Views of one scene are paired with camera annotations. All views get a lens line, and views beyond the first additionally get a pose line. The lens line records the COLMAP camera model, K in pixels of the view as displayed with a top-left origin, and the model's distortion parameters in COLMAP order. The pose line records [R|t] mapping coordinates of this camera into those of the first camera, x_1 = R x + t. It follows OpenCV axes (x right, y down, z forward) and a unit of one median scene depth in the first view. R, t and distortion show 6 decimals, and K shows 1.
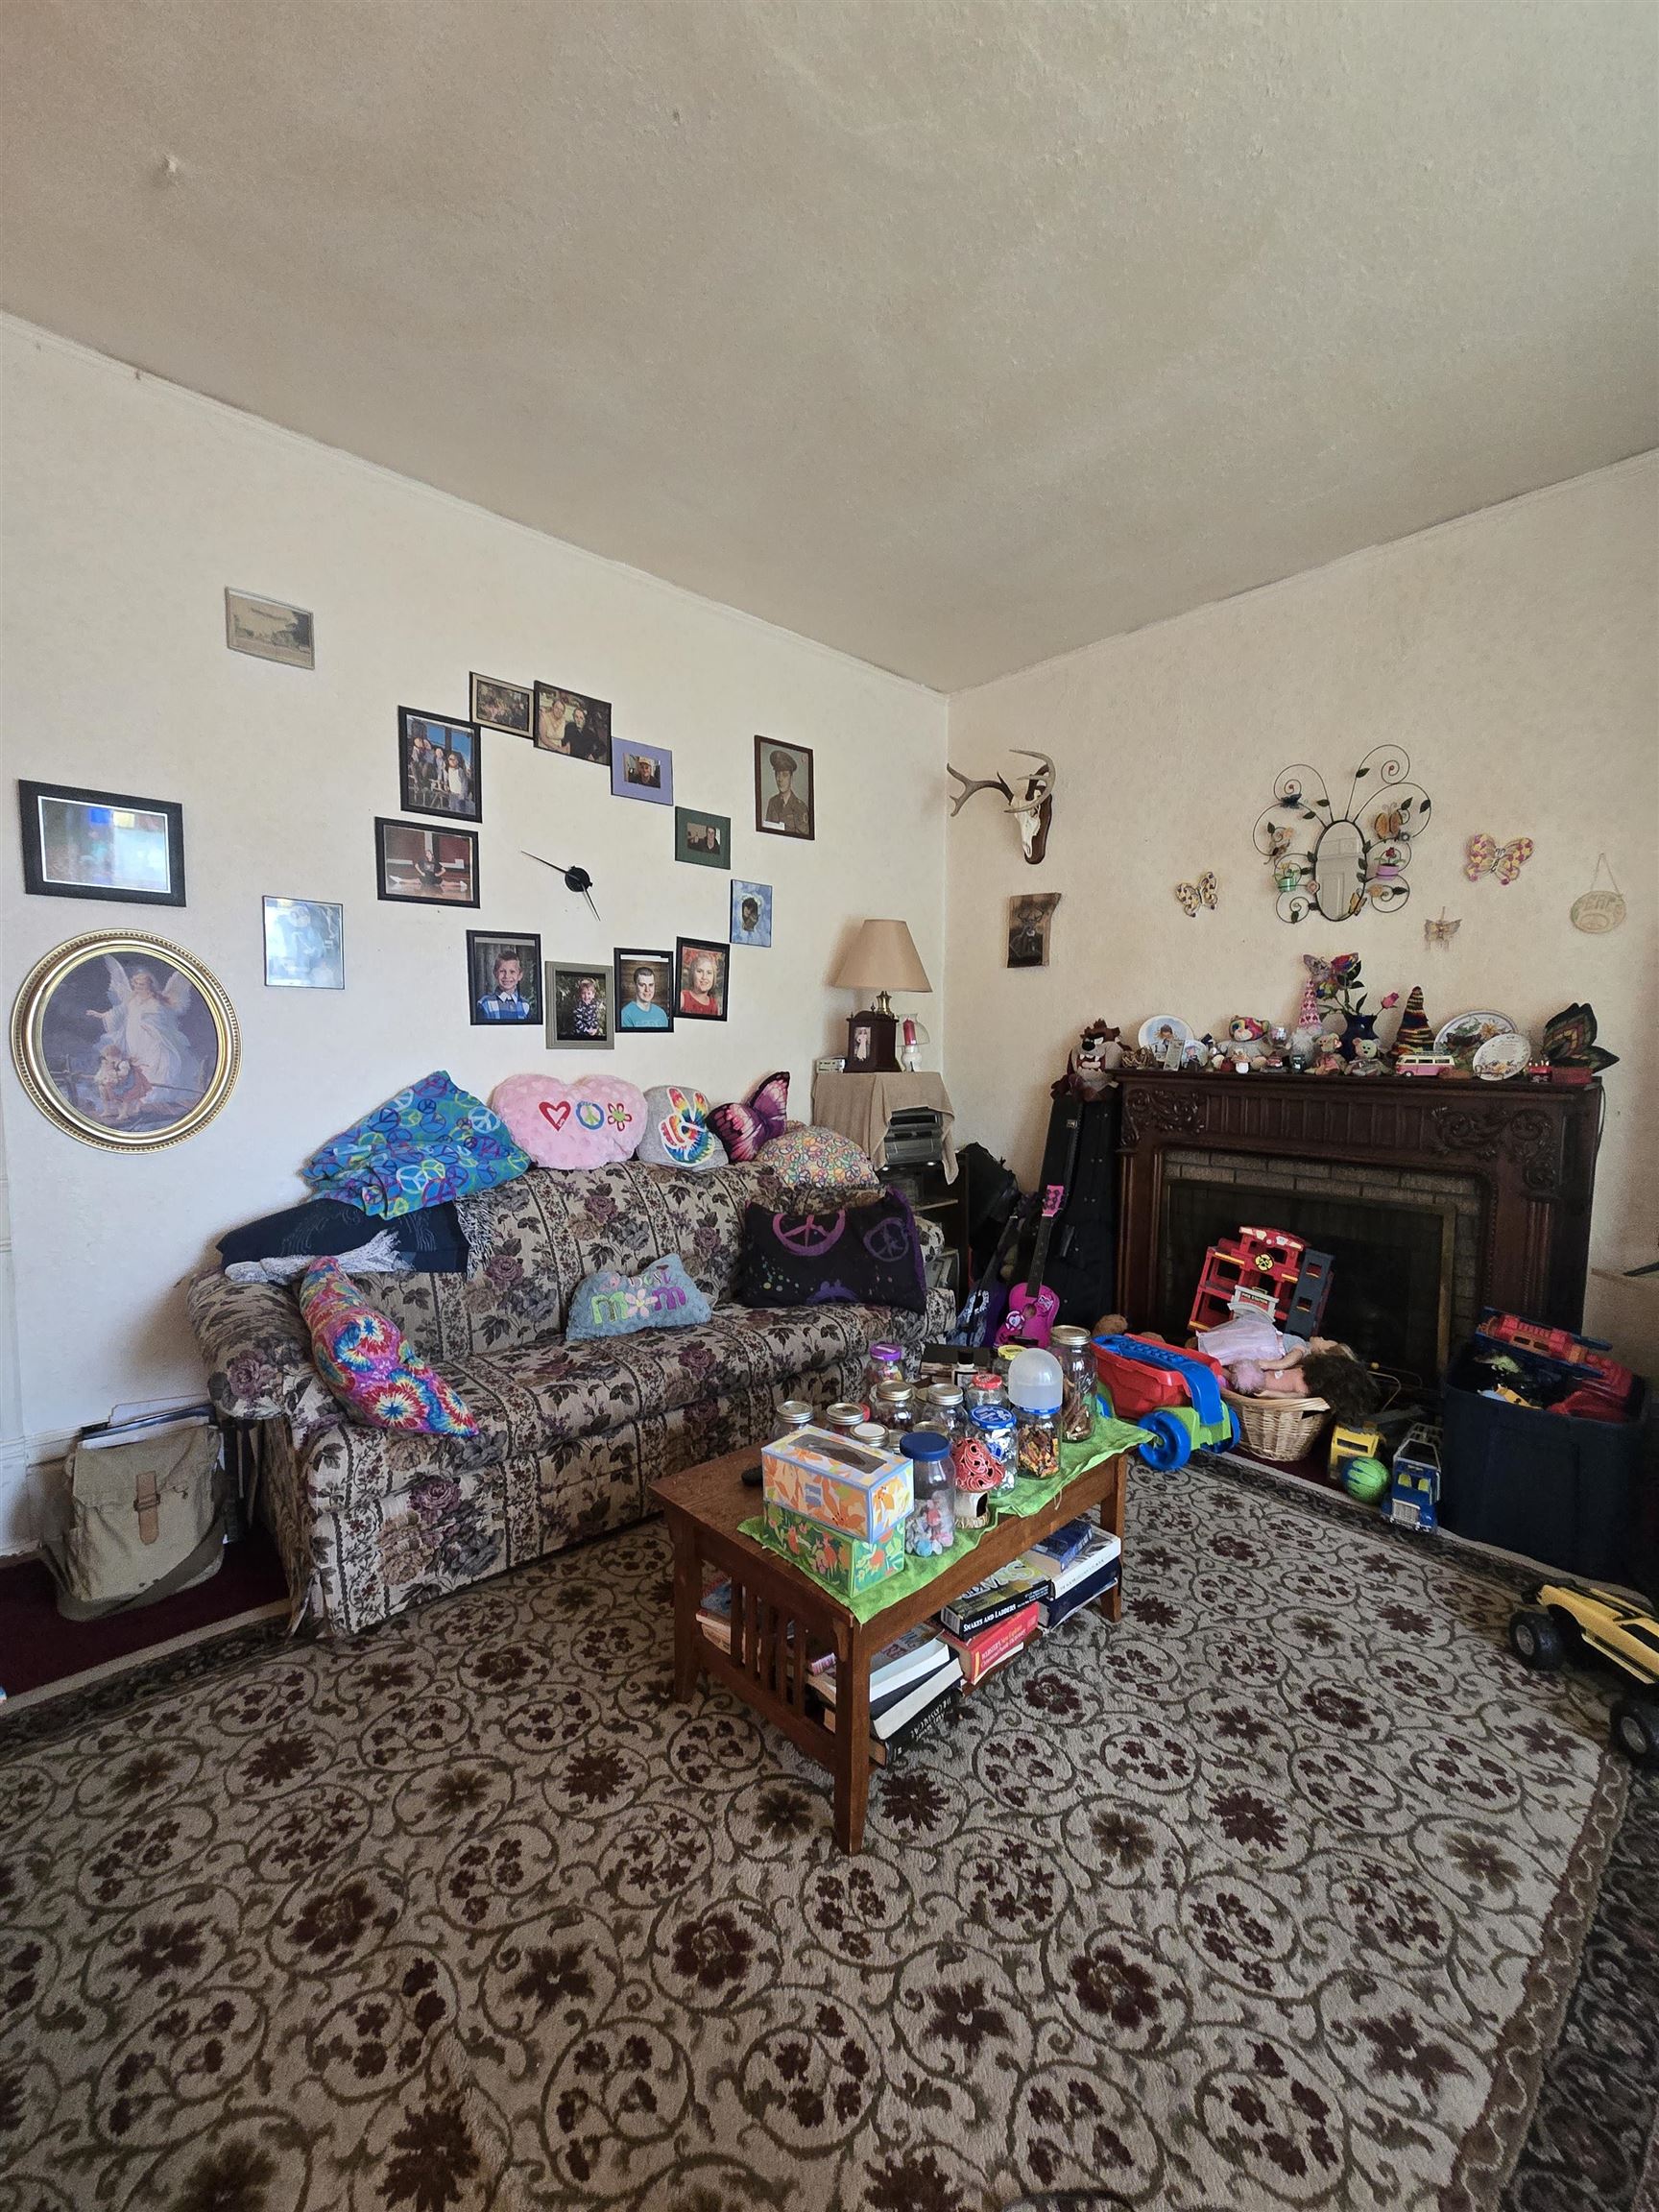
lens RADIAL K [[900.5, 0, 844.6], [0, 900.5, 1112.8], [0, 0, 1]] dist [-0.002250, 0.000917]
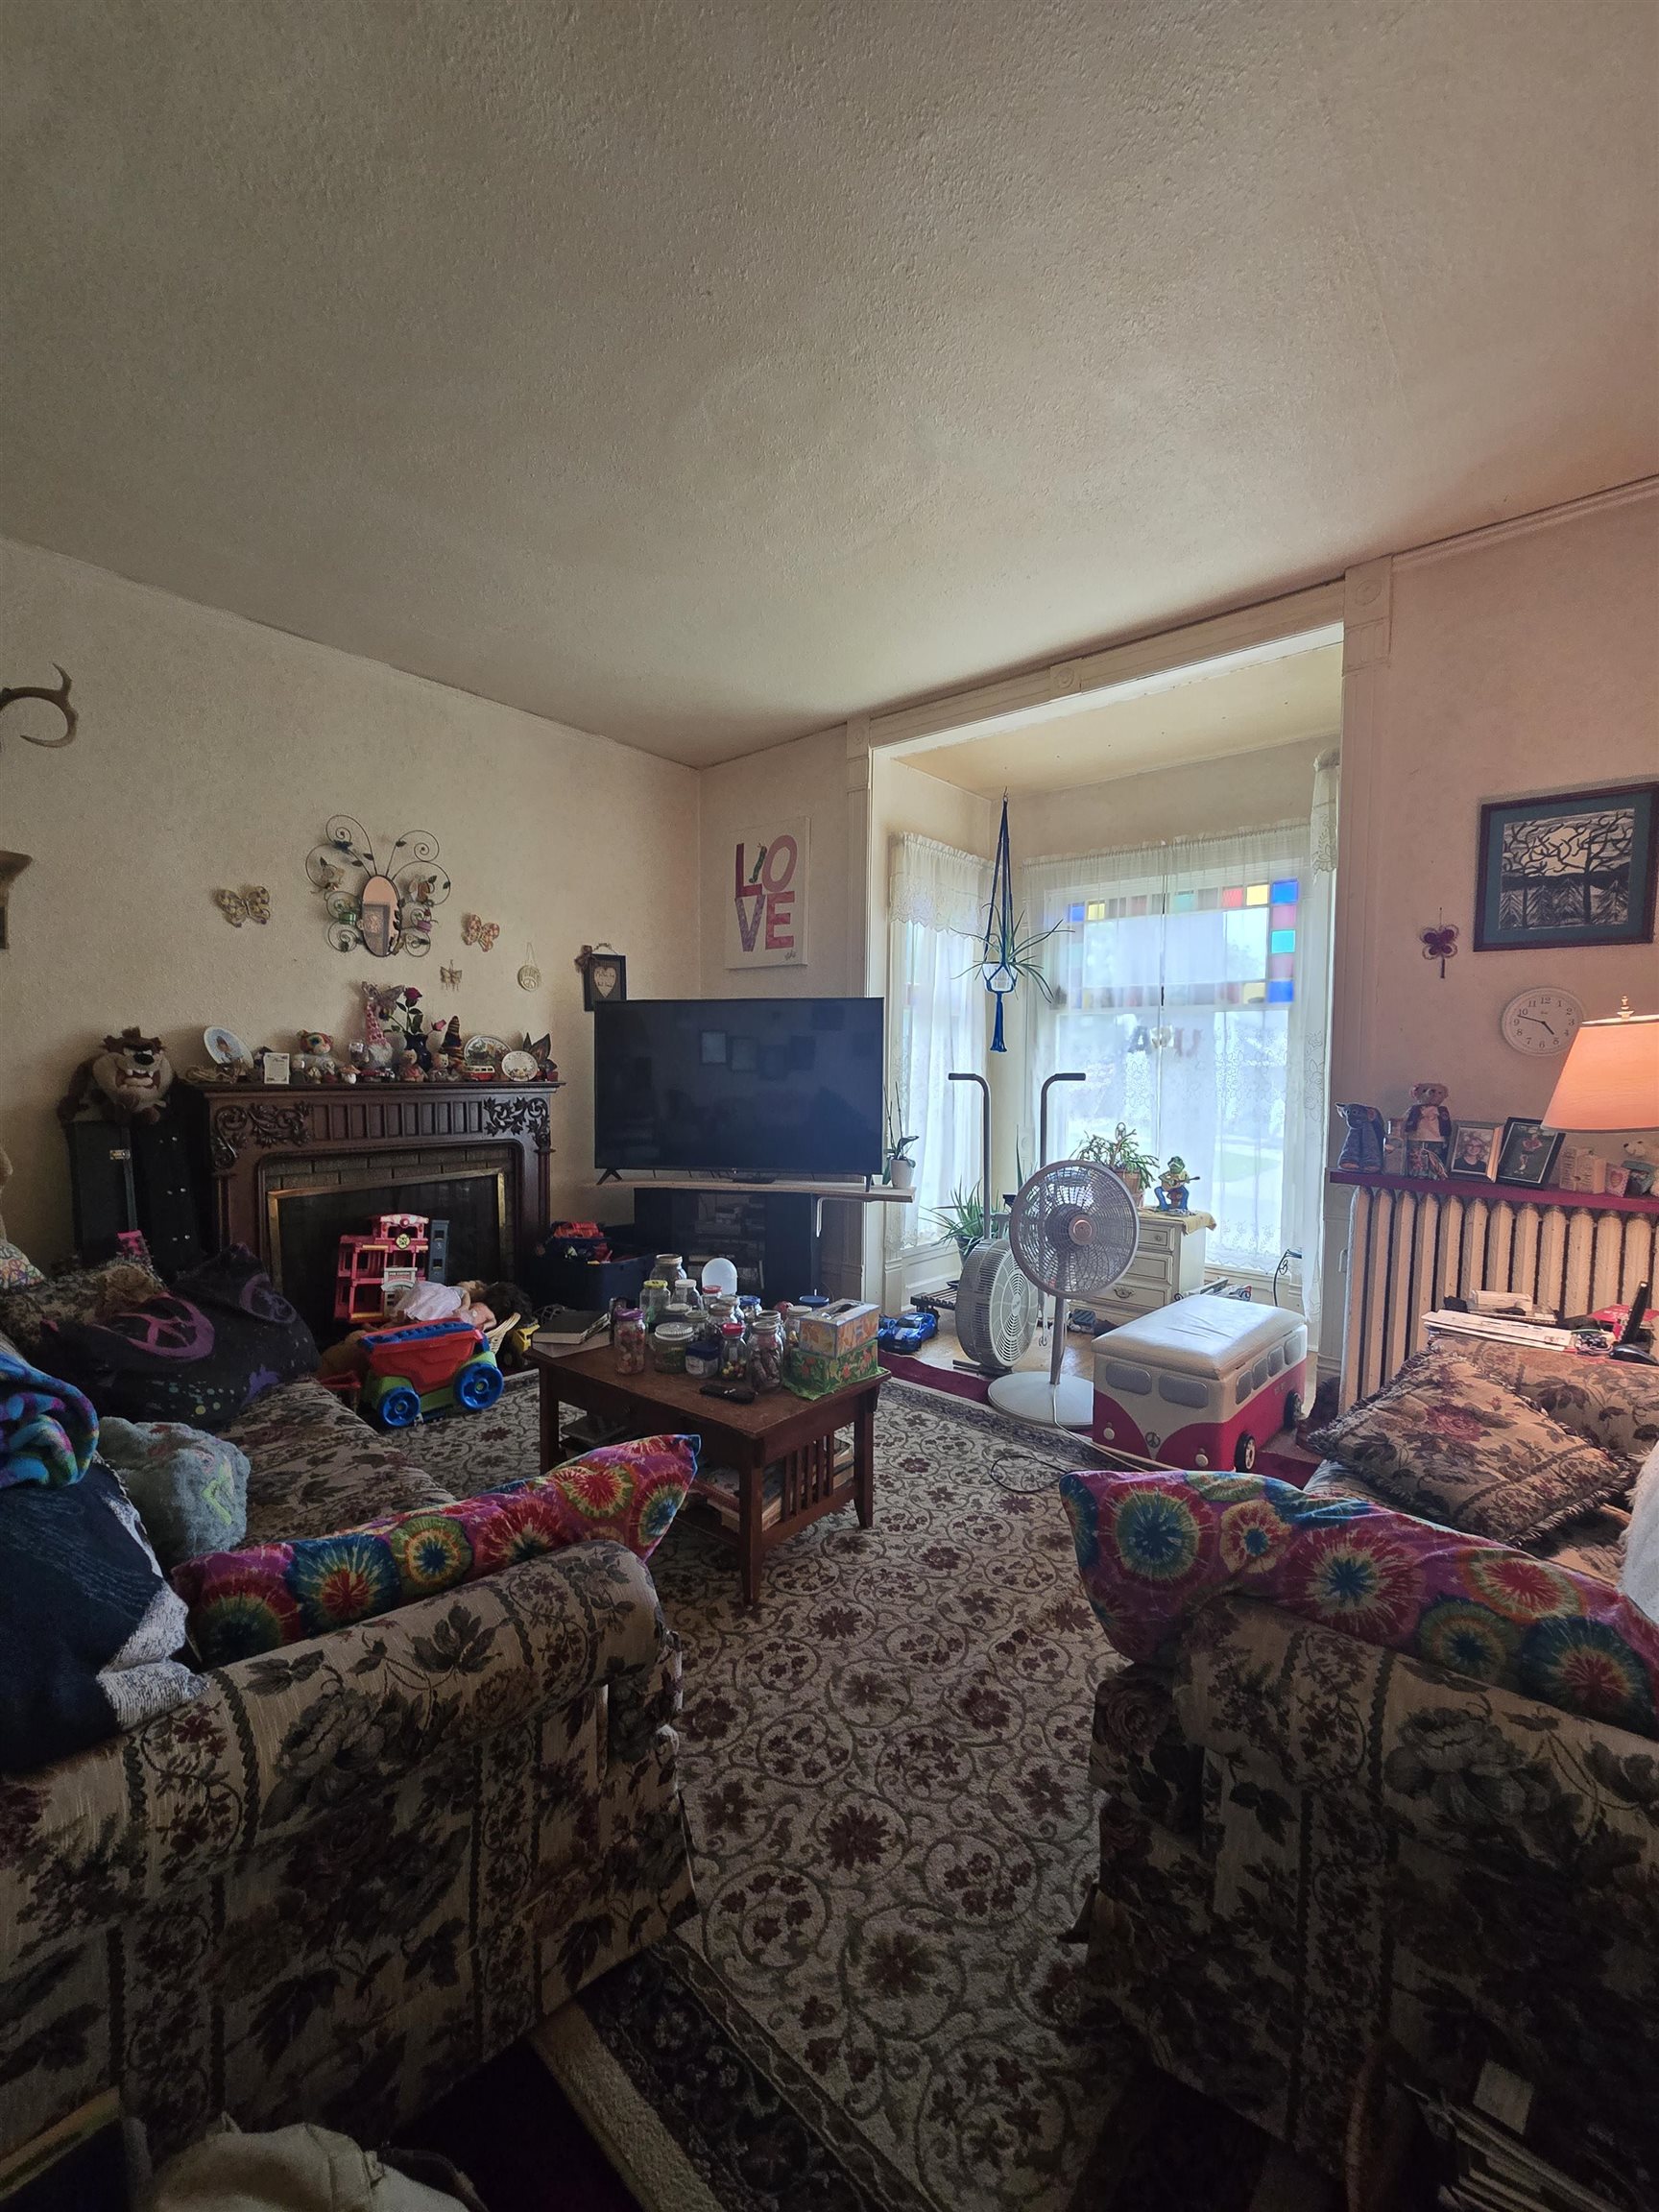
lens RADIAL K [[900.5, 0, 844.6], [0, 900.5, 1112.8], [0, 0, 1]] dist [-0.002250, 0.000917]
pose [[-0.114256, -0.063611, 0.991413, -0.792151], [0.069330, 0.995004, 0.071832, -0.049273], [-0.991029, 0.076942, -0.109275, 0.557549]]
